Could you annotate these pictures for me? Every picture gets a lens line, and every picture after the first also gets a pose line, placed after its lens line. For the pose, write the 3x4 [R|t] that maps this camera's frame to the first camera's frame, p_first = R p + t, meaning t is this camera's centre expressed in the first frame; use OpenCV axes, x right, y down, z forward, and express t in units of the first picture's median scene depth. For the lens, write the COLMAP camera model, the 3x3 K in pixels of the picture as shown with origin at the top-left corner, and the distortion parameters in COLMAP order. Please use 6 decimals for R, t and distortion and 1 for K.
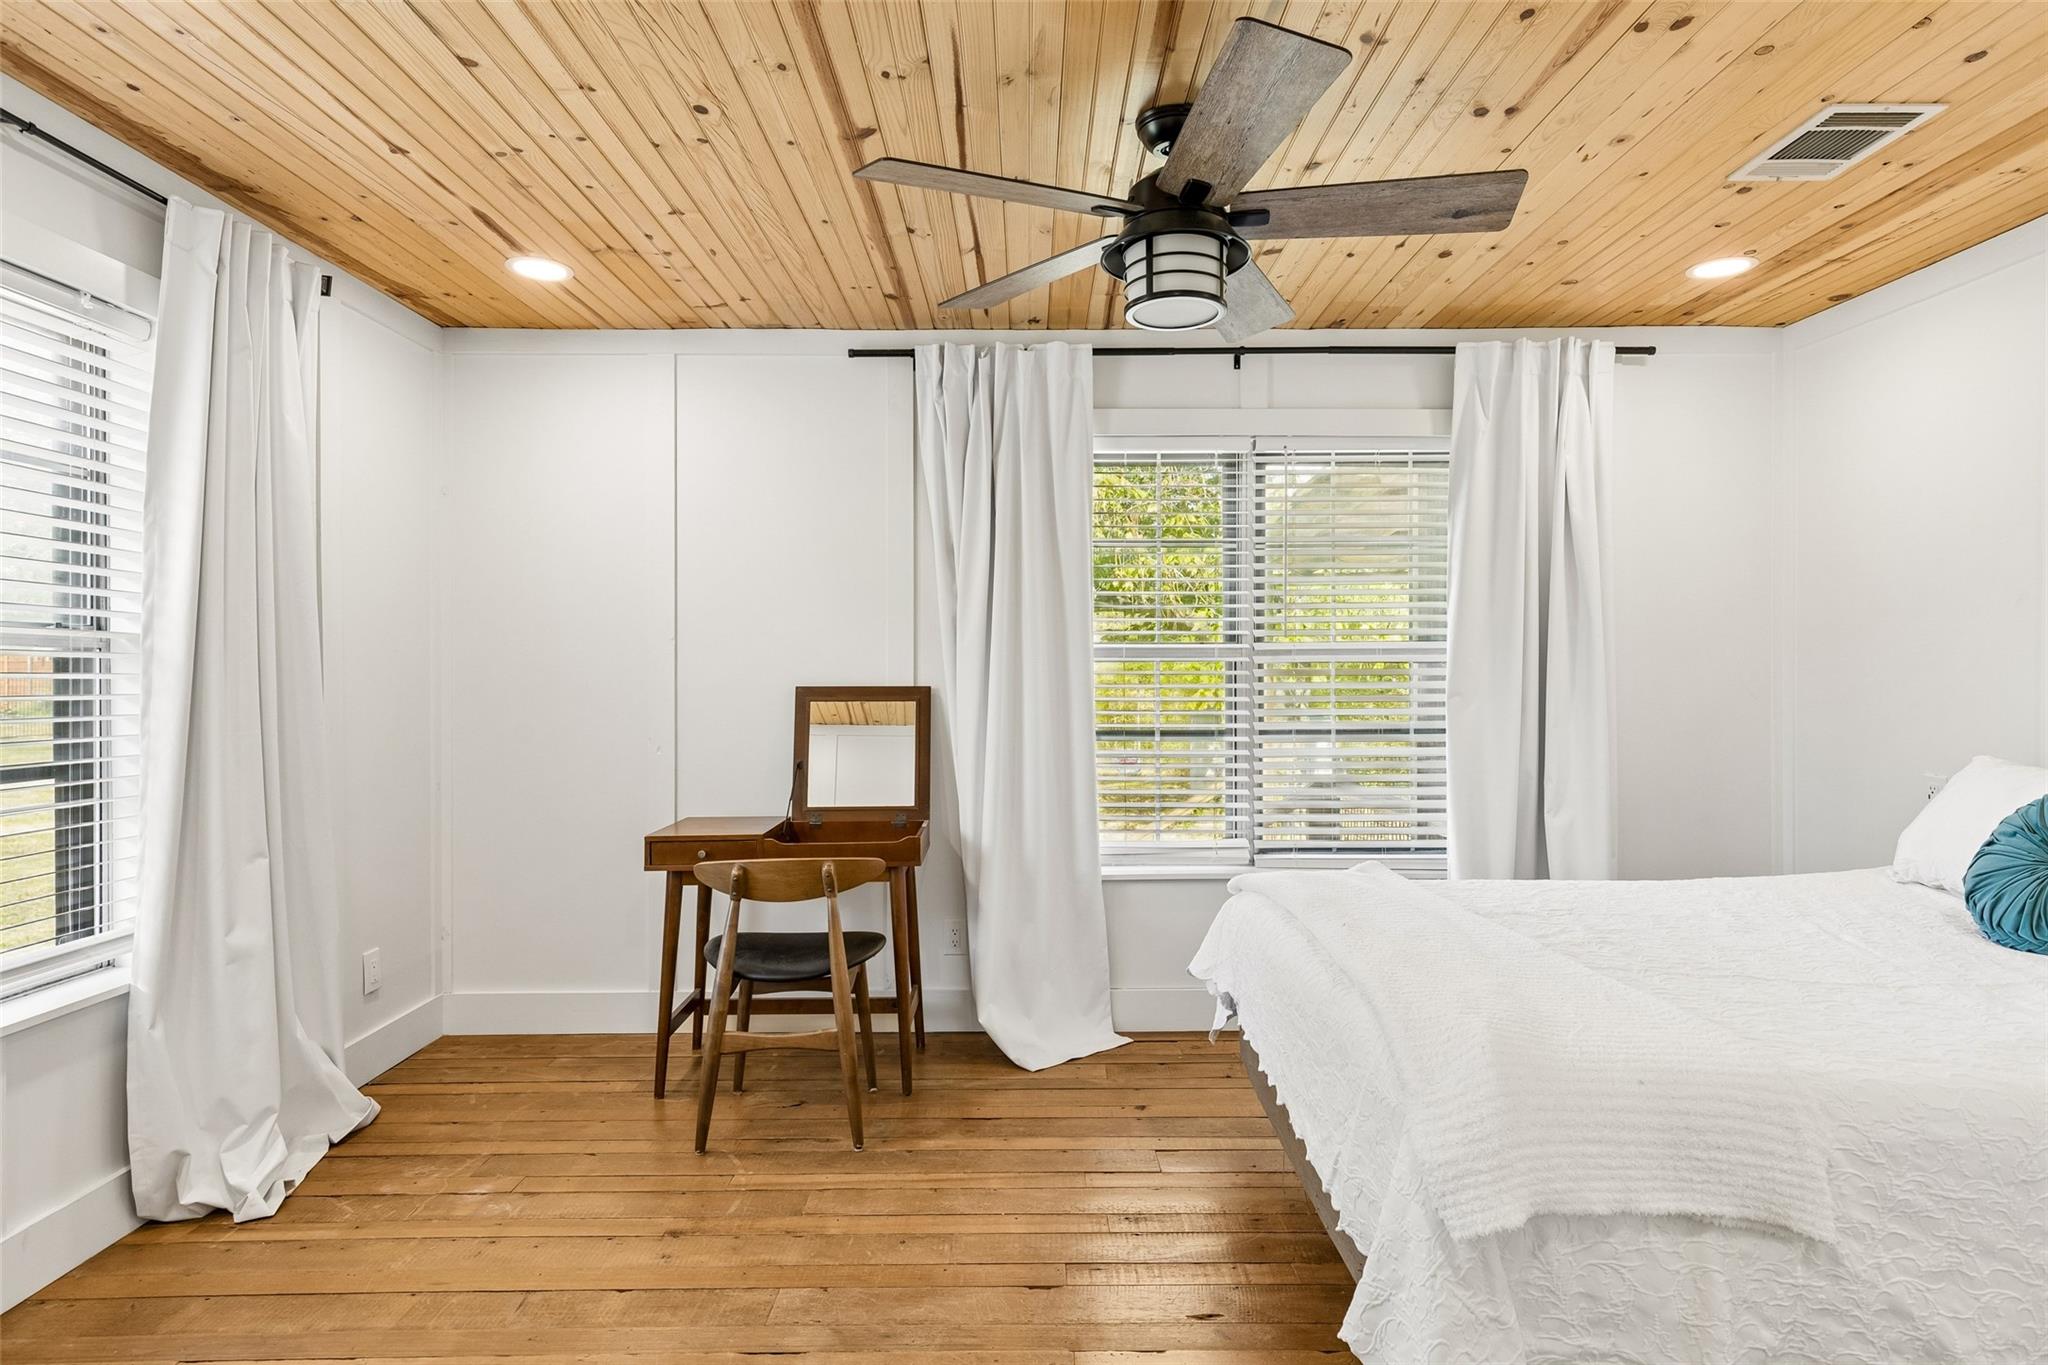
lens RADIAL K [[1126.9, 0, 1039.4], [0, 1126.9, 682.8], [0, 0, 1]] dist [0.007433, -0.002047]
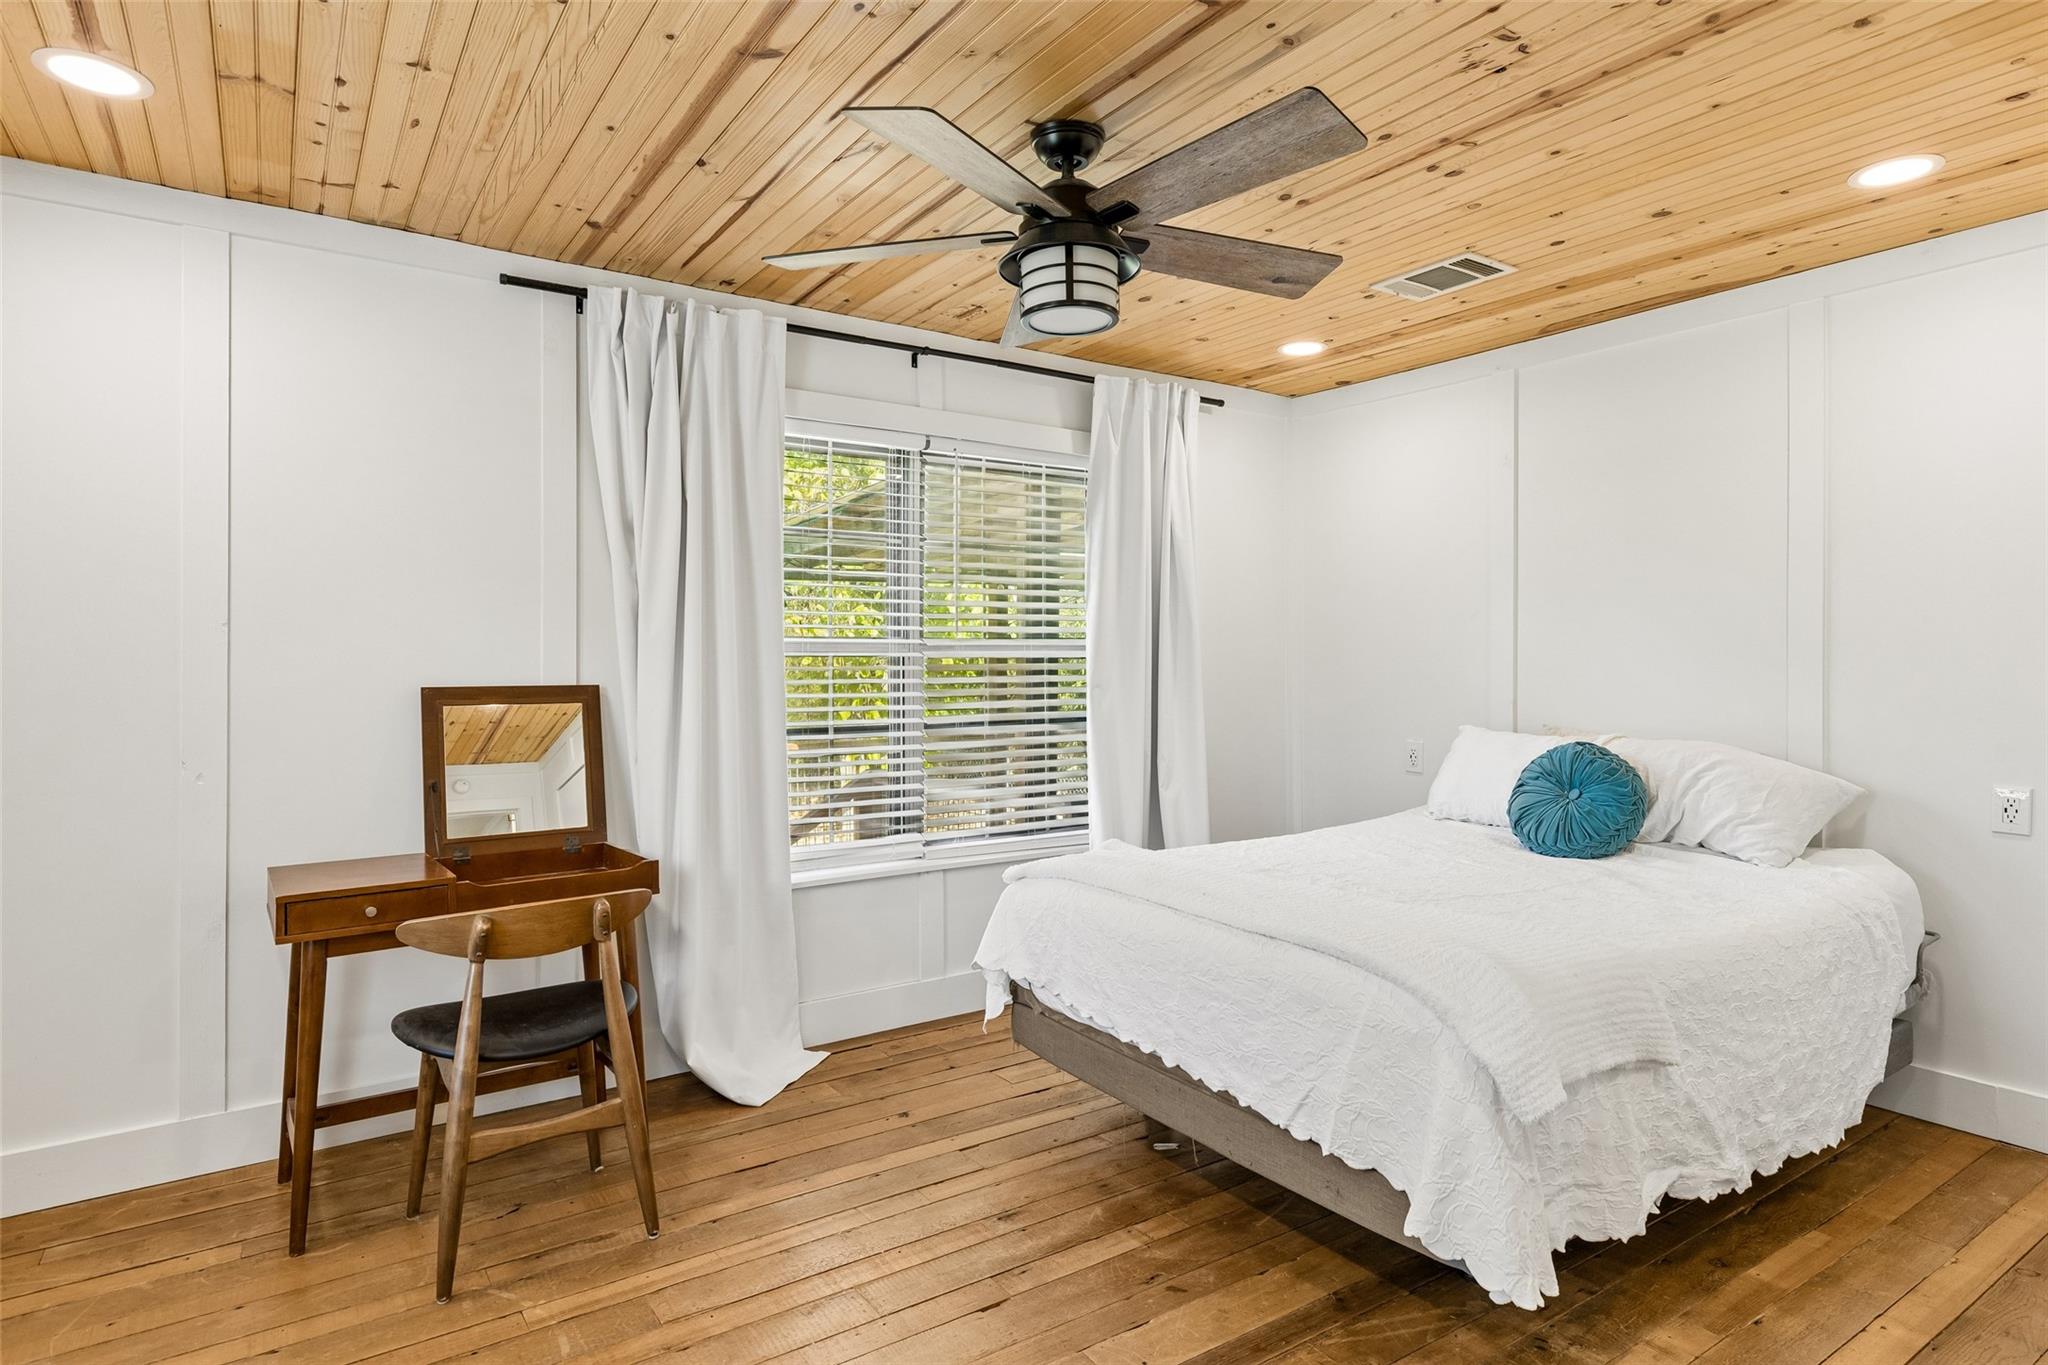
lens RADIAL K [[1126.9, 0, 1055.4], [0, 1126.9, 663.9], [0, 0, 1]] dist [0.007433, -0.002047]
pose [[0.824362, -0.001402, 0.566062, -0.324154], [0.007369, 0.999939, -0.008255, -0.003520], [-0.566015, 0.010977, 0.824322, 0.108770]]
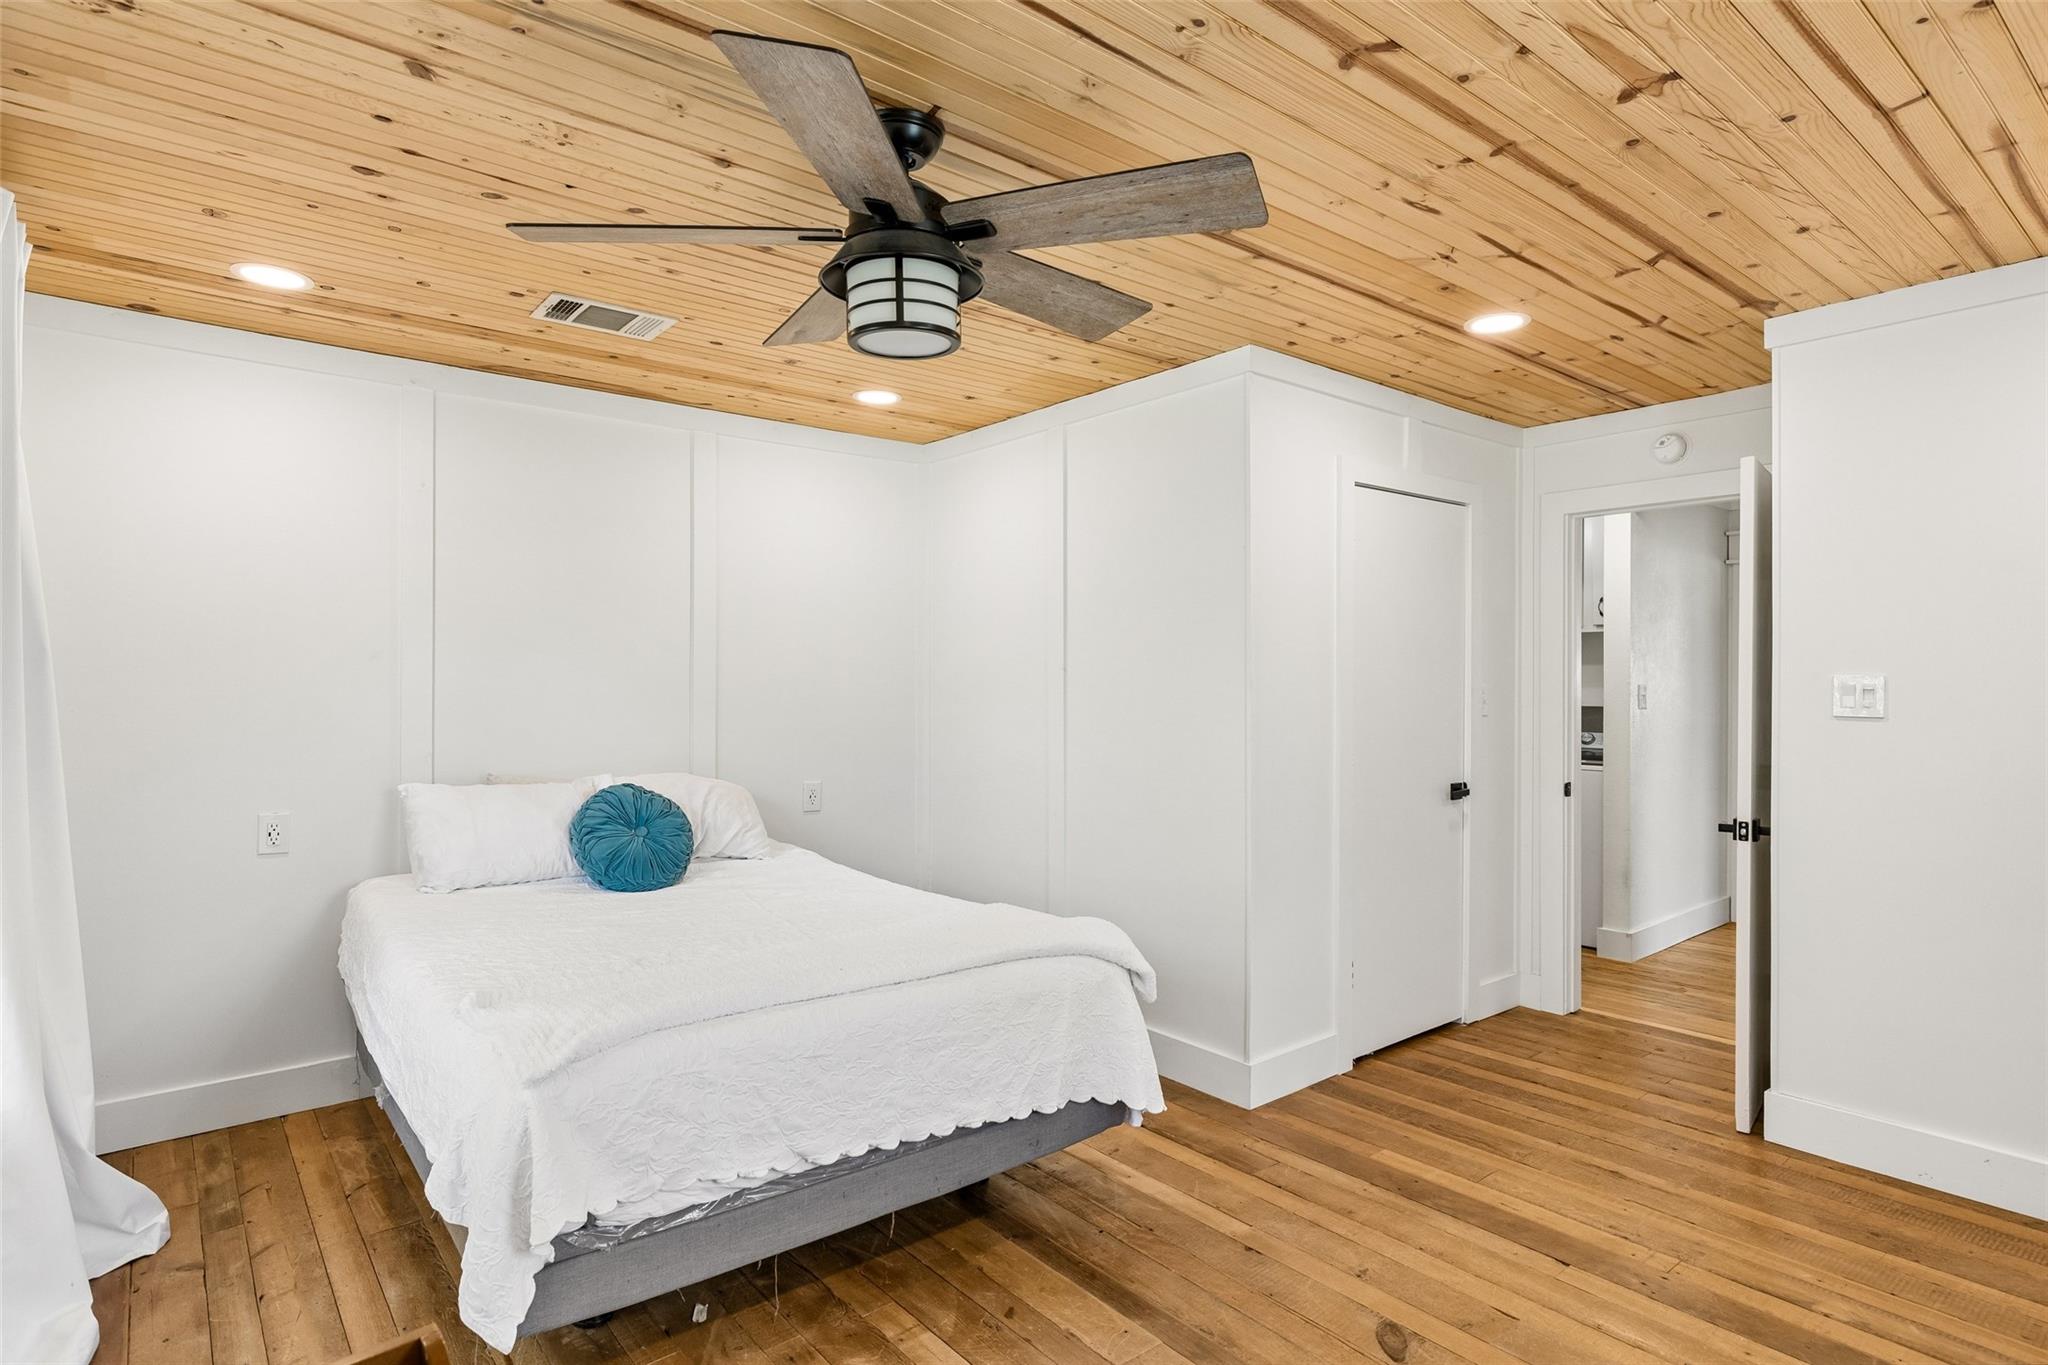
lens RADIAL K [[1079.3, 0, 1027.5], [0, 1079.3, 679.3], [0, 0, 1]] dist [-0.003654, -0.000408]
pose [[-0.625391, -0.000331, 0.780312, -0.423465], [0.007187, 0.999955, 0.006185, -0.042382], [-0.780279, 0.009476, -0.625360, 1.009080]]
